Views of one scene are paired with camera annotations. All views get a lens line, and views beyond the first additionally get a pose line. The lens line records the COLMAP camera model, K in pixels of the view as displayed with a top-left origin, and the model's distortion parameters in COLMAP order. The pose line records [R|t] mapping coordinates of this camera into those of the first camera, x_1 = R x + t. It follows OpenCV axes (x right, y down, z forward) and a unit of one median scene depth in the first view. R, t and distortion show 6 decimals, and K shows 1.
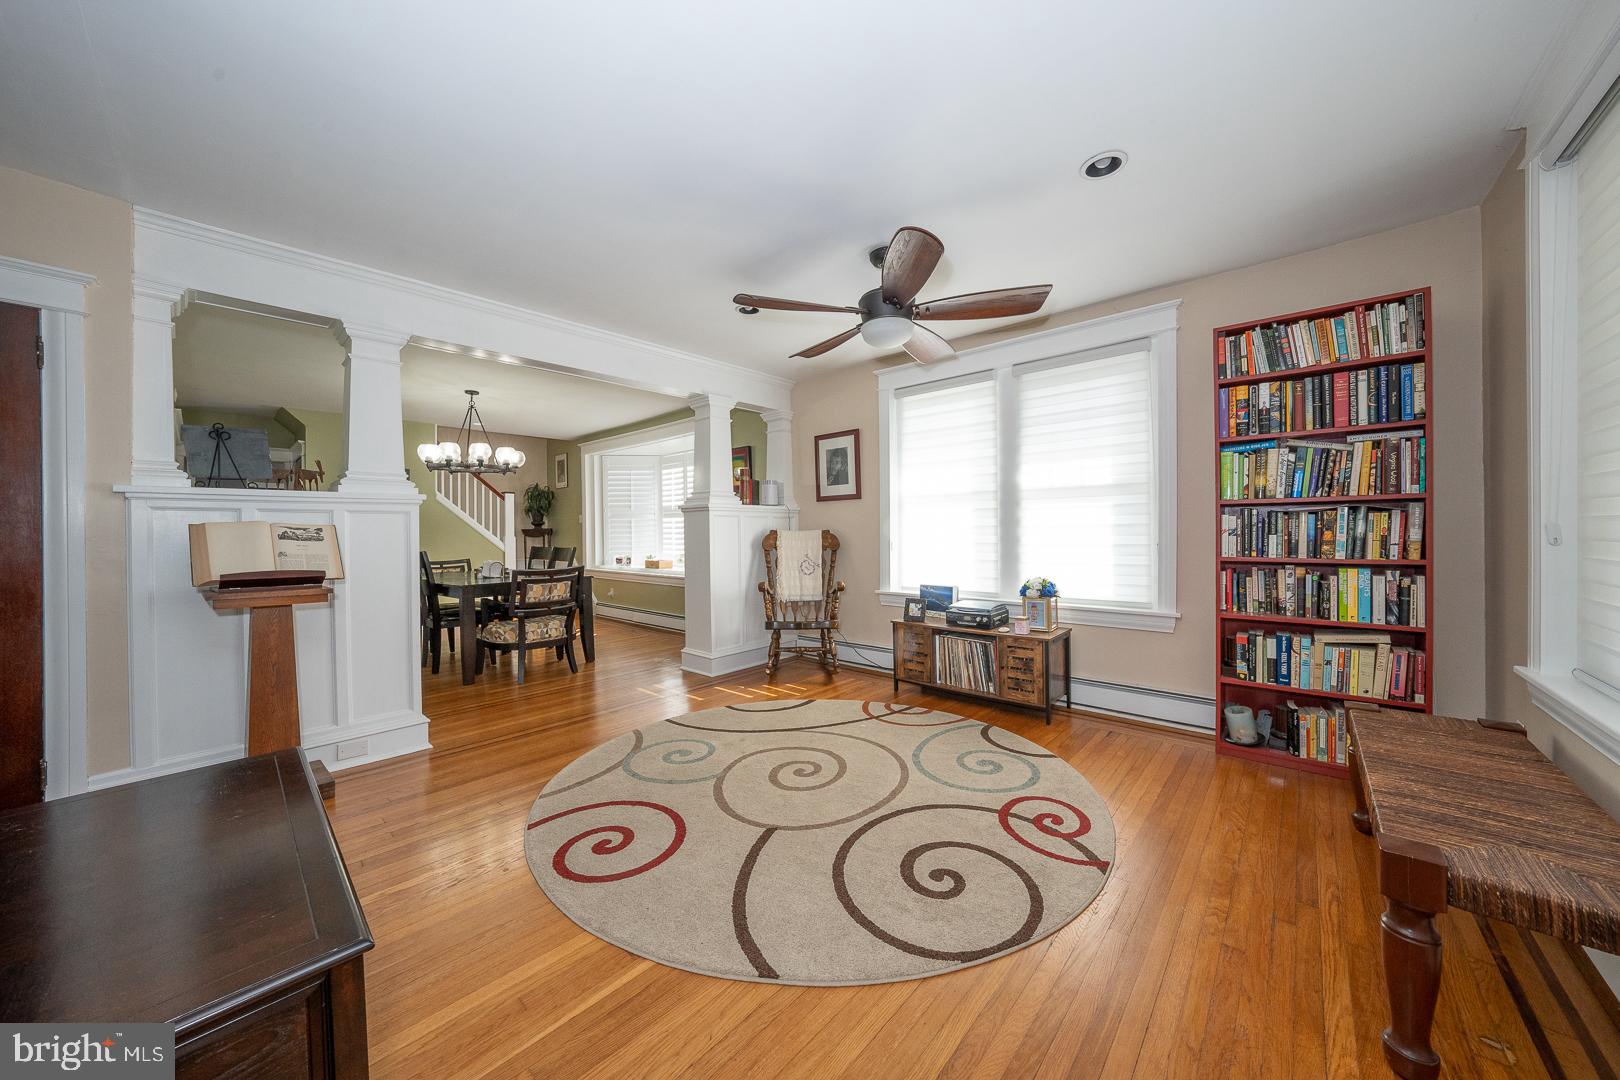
lens RADIAL K [[557.5, 0, 806.1], [0, 557.5, 538.0], [0, 0, 1]] dist [-0.022000, 0.004138]
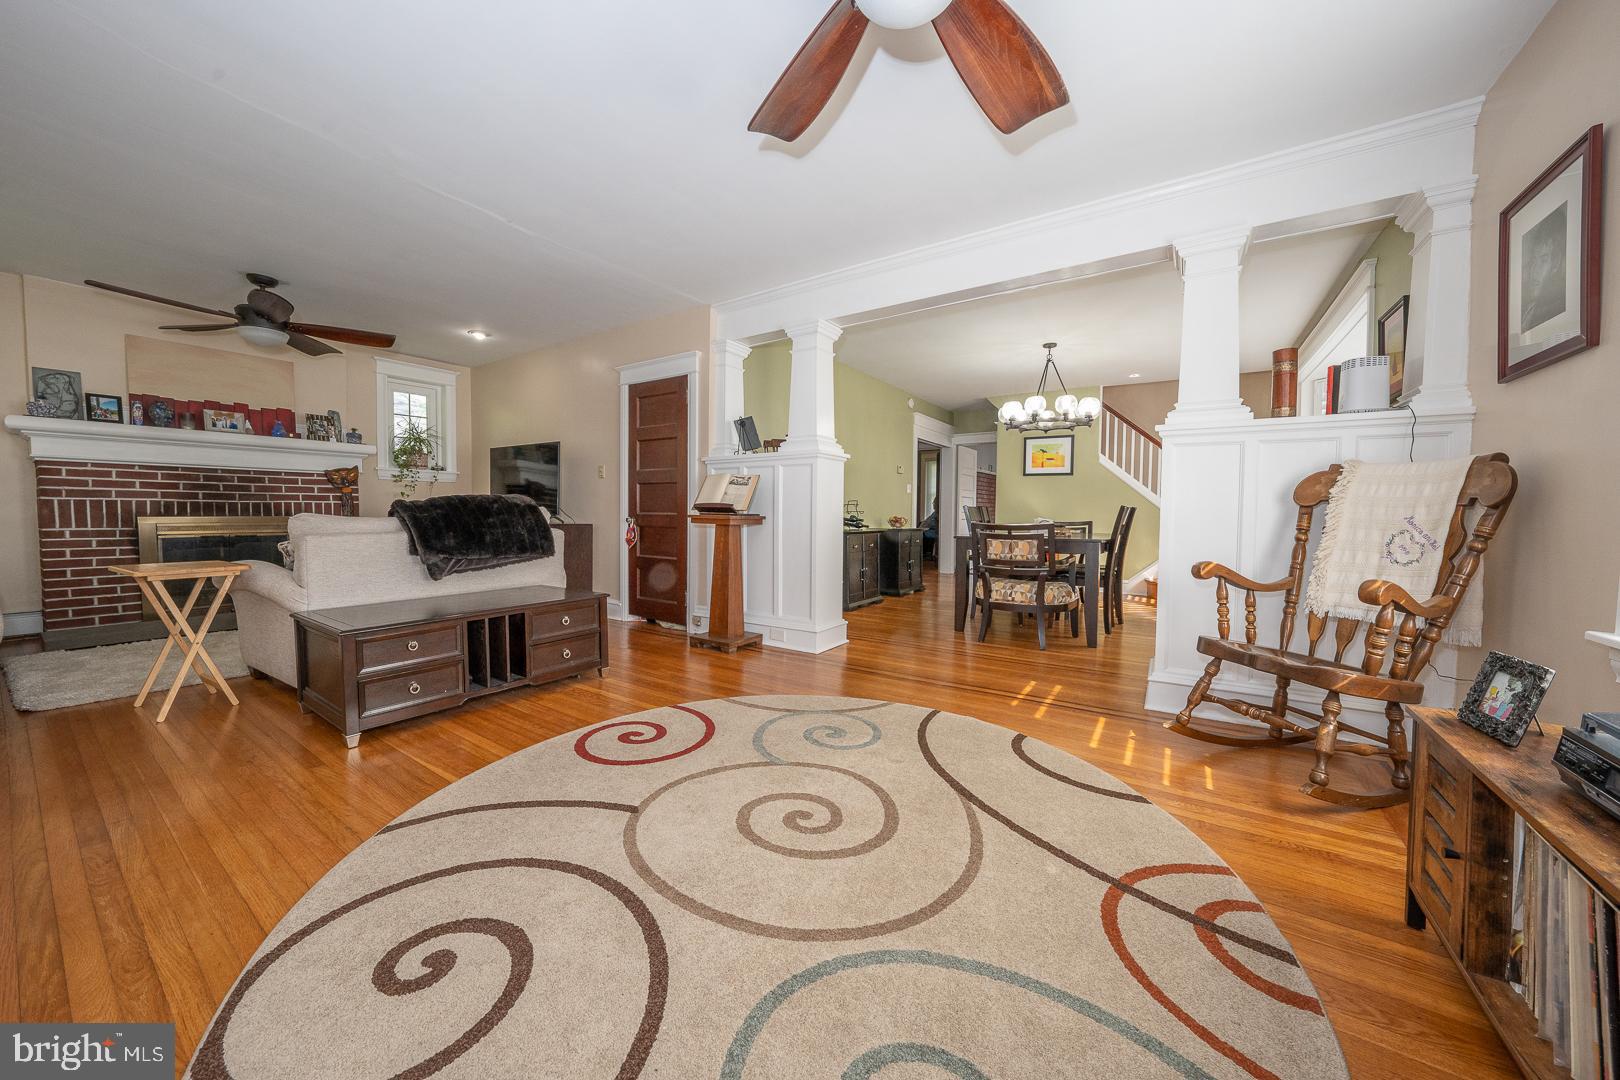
lens RADIAL K [[557.5, 0, 813.6], [0, 557.5, 532.2], [0, 0, 1]] dist [-0.022000, 0.004138]
pose [[0.153741, 0.045866, -0.987046, 0.377545], [-0.021049, 0.998847, 0.043136, 0.037403], [0.987887, 0.014144, 0.154530, 0.556440]]
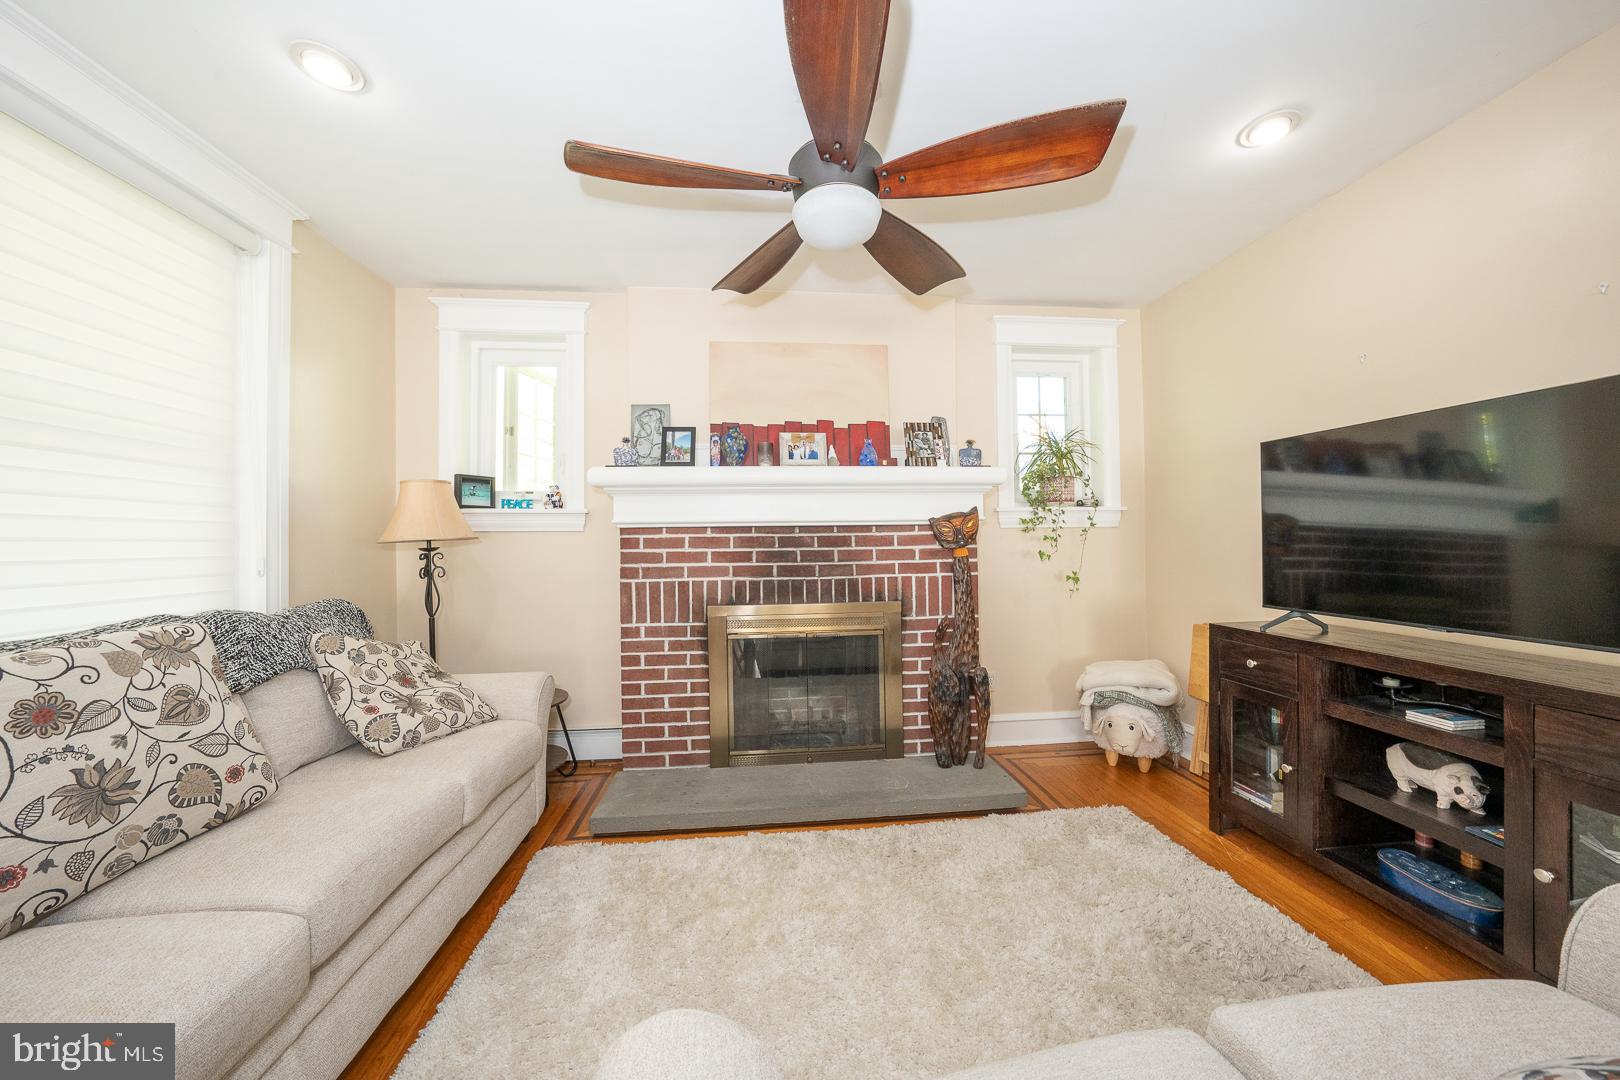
lens RADIAL K [[557.5, 0, 811.2], [0, 557.5, 534.9], [0, 0, 1]] dist [-0.022000, 0.004138]
pose [[-0.674515, 0.008736, -0.738209, -0.331625], [0.008501, 0.999956, 0.004067, -0.005258], [0.738212, -0.003532, -0.674560, 0.068017]]
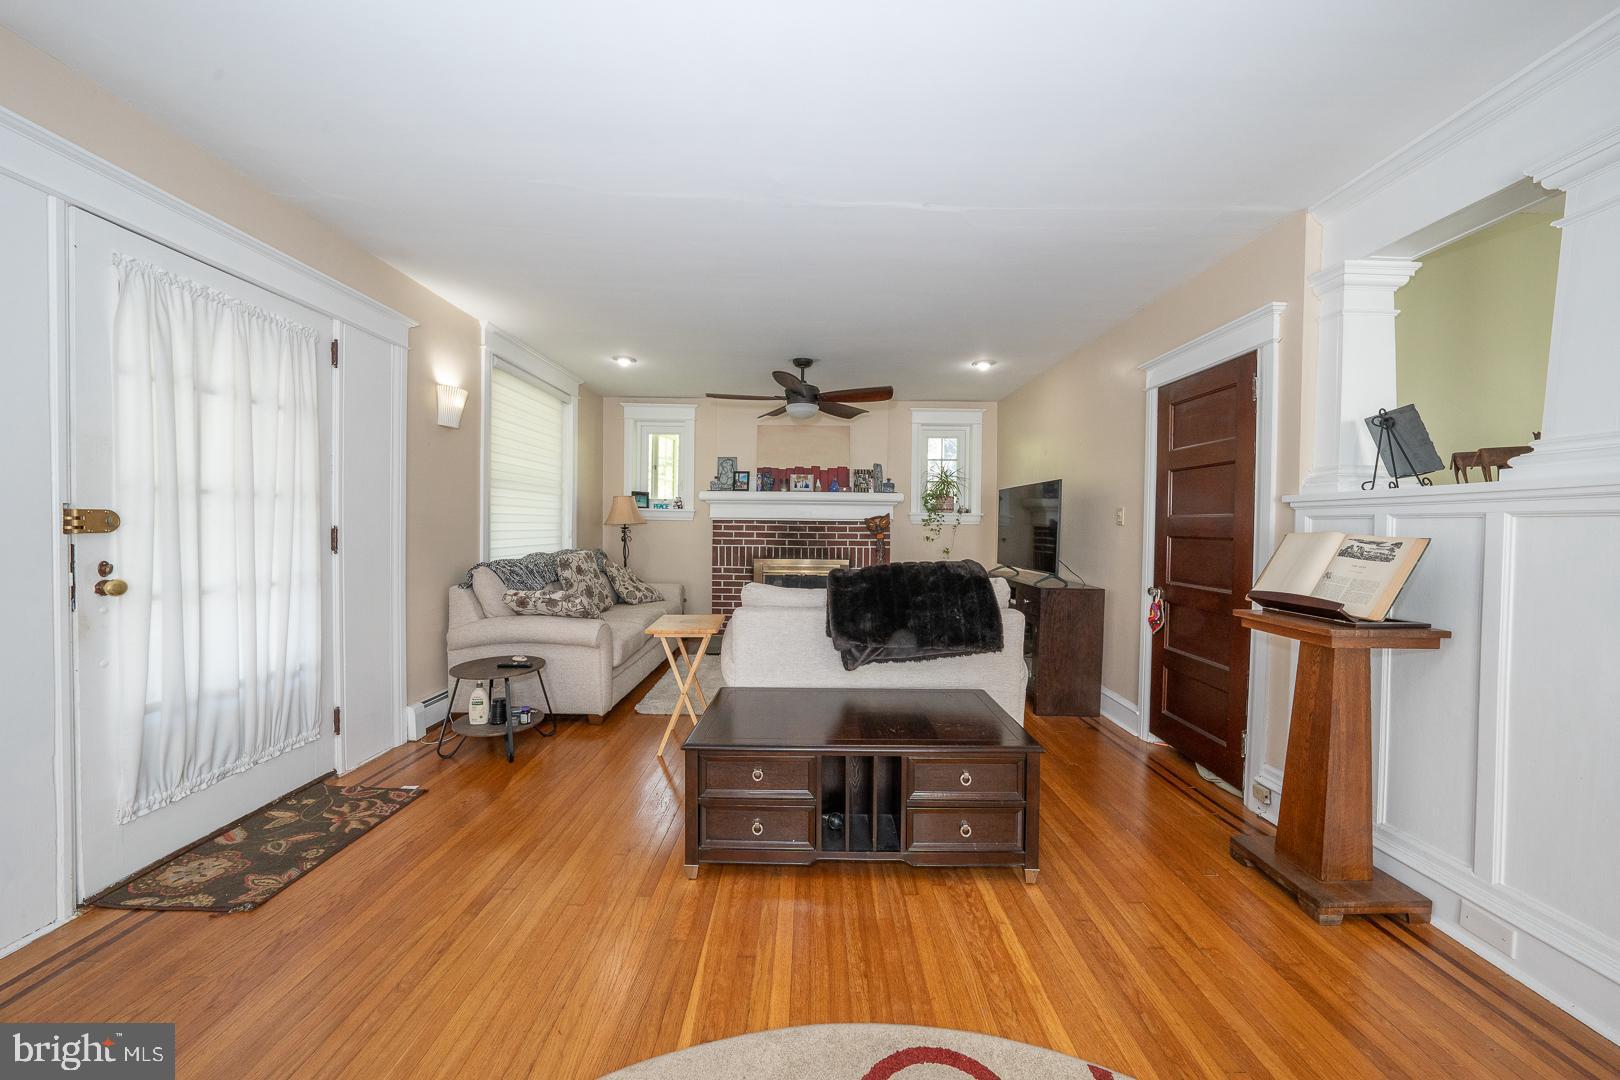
lens RADIAL K [[557.5, 0, 814.0], [0, 557.5, 532.7], [0, 0, 1]] dist [-0.022000, 0.004138]
pose [[-0.739270, 0.009476, -0.673342, 0.046650], [-0.013677, 0.999483, 0.029081, -0.023487], [0.673270, 0.030708, -0.738759, 0.599500]]
